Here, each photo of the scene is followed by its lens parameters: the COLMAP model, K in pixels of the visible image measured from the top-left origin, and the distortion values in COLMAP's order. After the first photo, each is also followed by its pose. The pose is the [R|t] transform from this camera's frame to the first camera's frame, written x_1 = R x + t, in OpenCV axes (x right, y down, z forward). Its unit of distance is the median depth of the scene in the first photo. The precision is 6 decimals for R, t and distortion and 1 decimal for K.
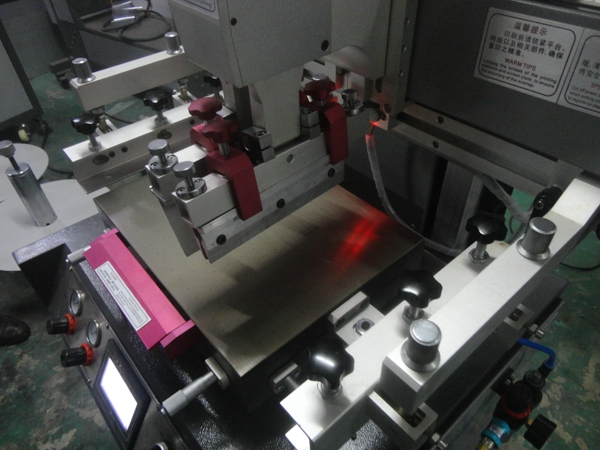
lens RADIAL K [[442.3, 0, 300.8], [0, 442.3, 224.7], [0, 0, 1]] dist [0.013860, -0.013814]
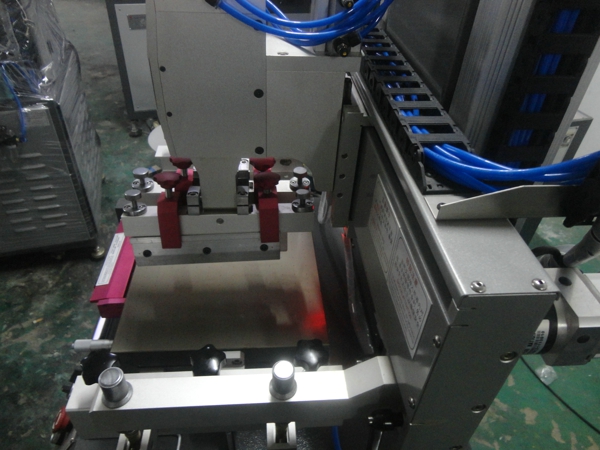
lens RADIAL K [[442.3, 0, 298.8], [0, 442.3, 225.8], [0, 0, 1]] dist [0.013860, -0.013814]
pose [[0.799560, 0.432674, -0.416529, 0.694632], [-0.450438, 0.890747, 0.060623, -0.323744], [0.397252, 0.139148, 0.907099, -0.027717]]
